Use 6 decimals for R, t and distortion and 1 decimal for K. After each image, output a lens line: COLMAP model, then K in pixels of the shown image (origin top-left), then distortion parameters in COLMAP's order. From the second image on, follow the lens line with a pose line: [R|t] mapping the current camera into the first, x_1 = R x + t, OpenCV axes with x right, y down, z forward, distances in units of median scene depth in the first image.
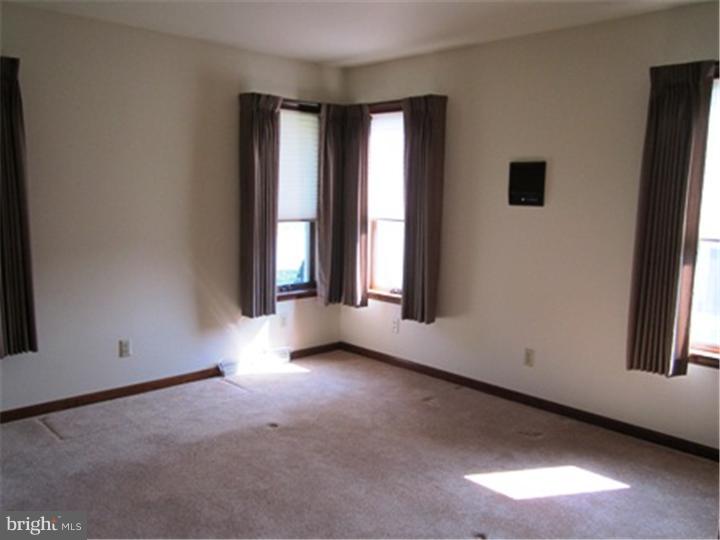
lens RADIAL K [[620.8, 0, 358.4], [0, 620.8, 270.2], [0, 0, 1]] dist [0.013953, 0.012908]
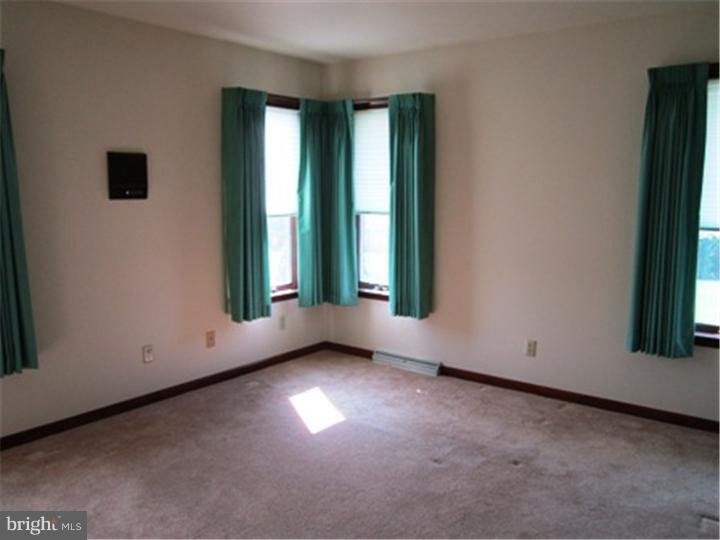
lens RADIAL K [[620.8, 0, 360.1], [0, 620.8, 270.8], [0, 0, 1]] dist [0.013953, 0.012908]
pose [[0.986243, -0.032632, 0.162048, -0.147970], [0.032027, 0.999467, 0.006346, -0.002194], [-0.162169, -0.001068, 0.986762, 0.020083]]
